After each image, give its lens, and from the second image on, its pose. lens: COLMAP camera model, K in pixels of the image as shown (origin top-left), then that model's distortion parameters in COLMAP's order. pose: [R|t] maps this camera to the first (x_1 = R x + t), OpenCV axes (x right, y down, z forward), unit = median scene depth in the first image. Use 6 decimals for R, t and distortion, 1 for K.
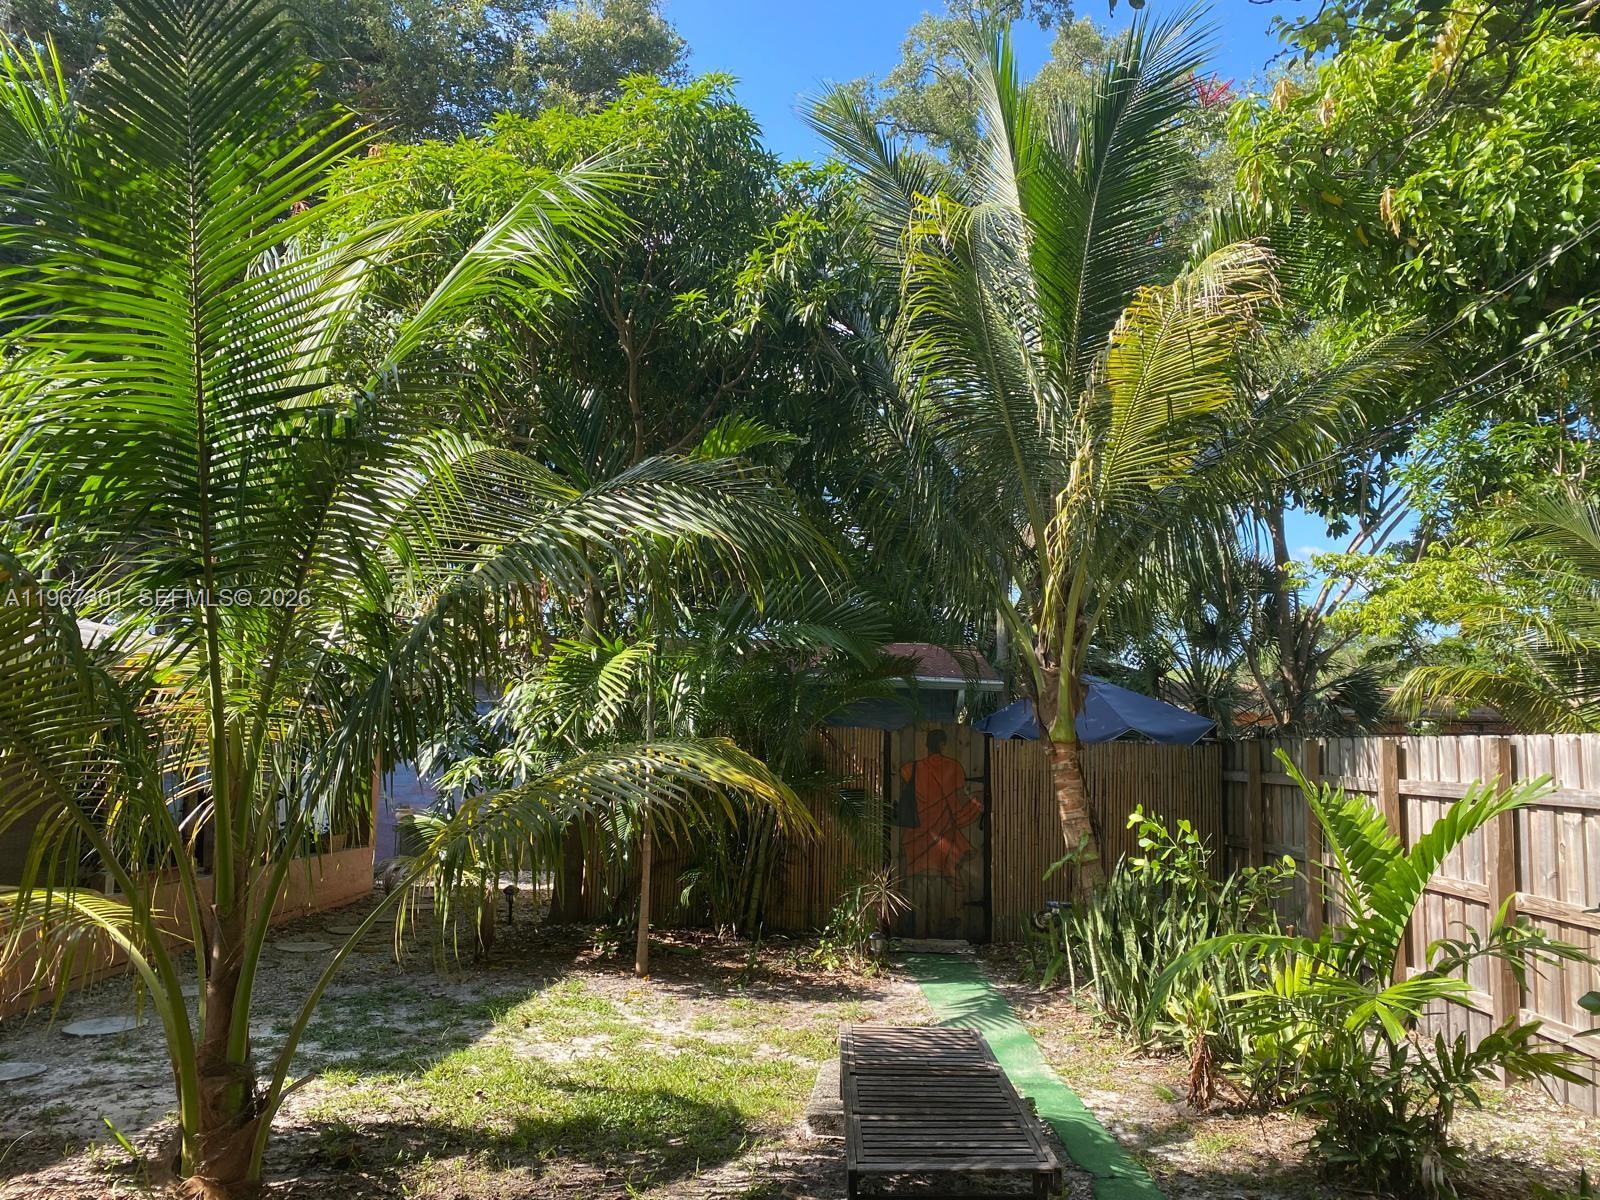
lens RADIAL K [[1248.0, 0, 794.9], [0, 1248.0, 605.1], [0, 0, 1]] dist [0.120198, -0.016569]
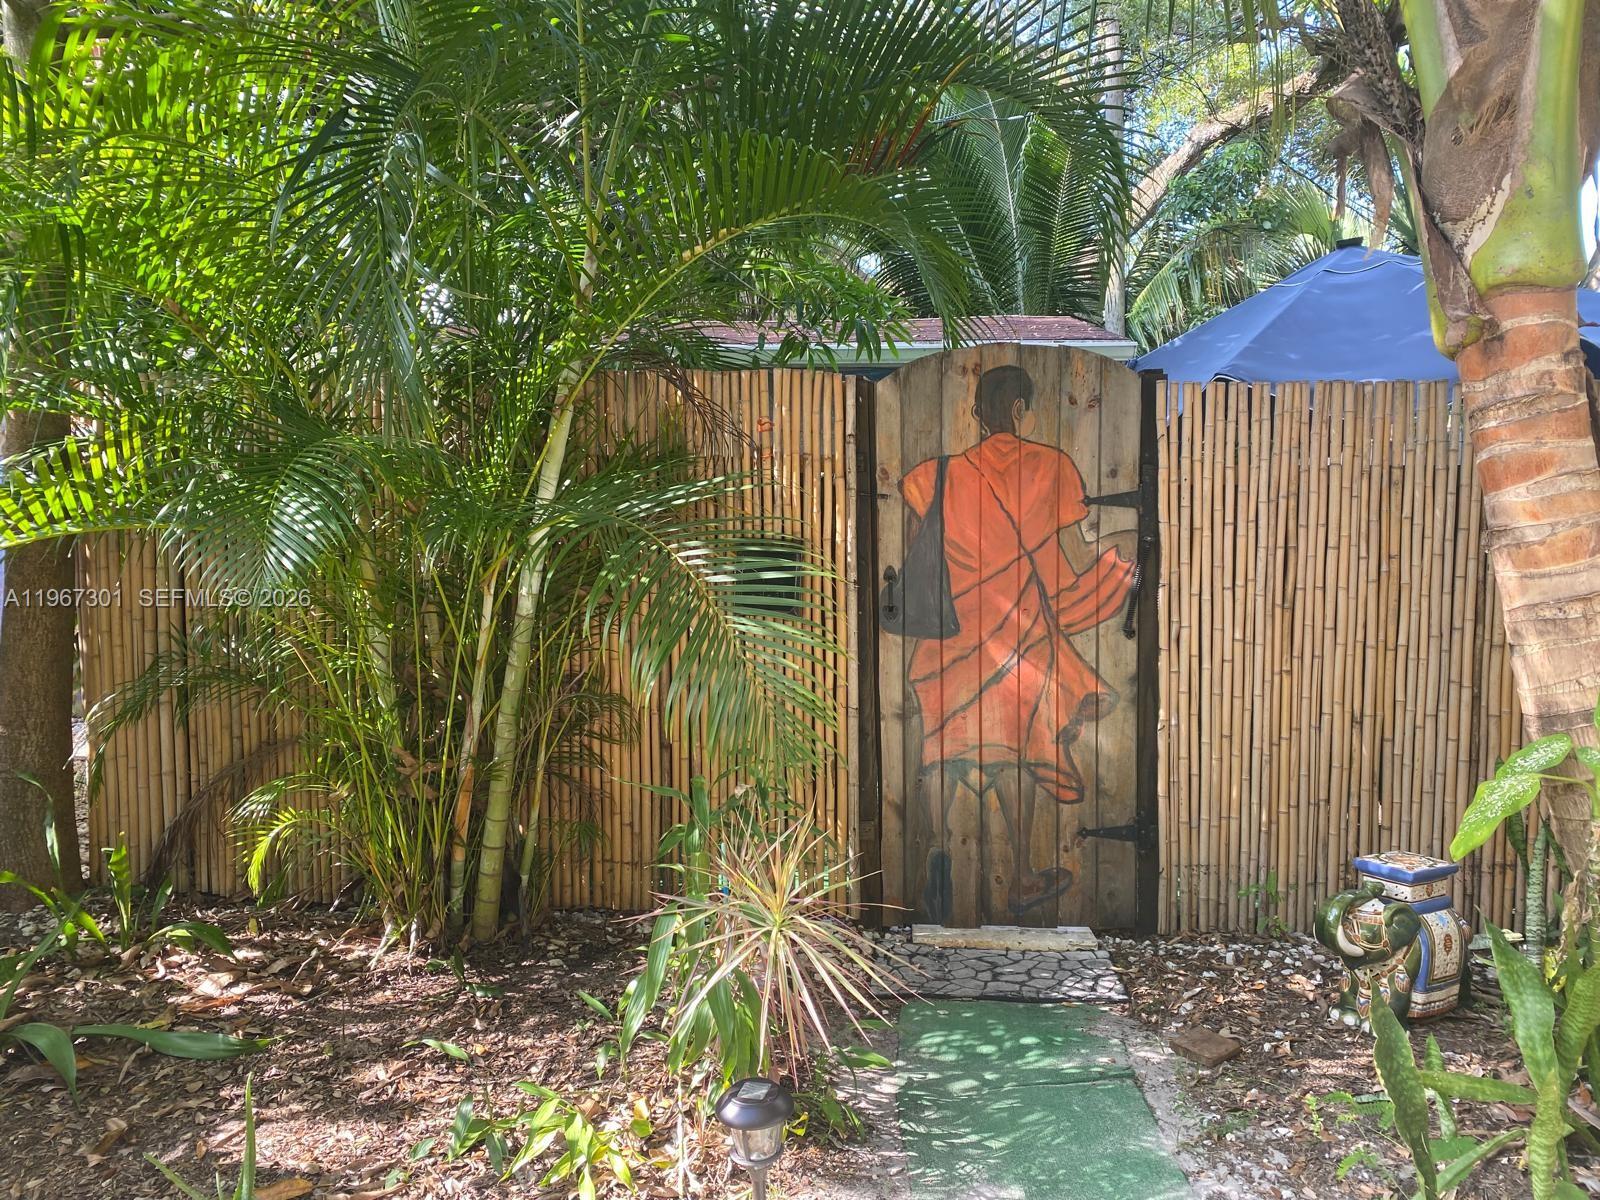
lens RADIAL K [[1248.0, 0, 806.6], [0, 1248.0, 601.8], [0, 0, 1]] dist [0.120198, -0.016569]
pose [[0.998281, -0.029402, -0.050702, 0.074692], [0.037246, 0.986176, 0.161461, 0.107419], [0.045254, -0.163072, 0.985576, 0.642620]]
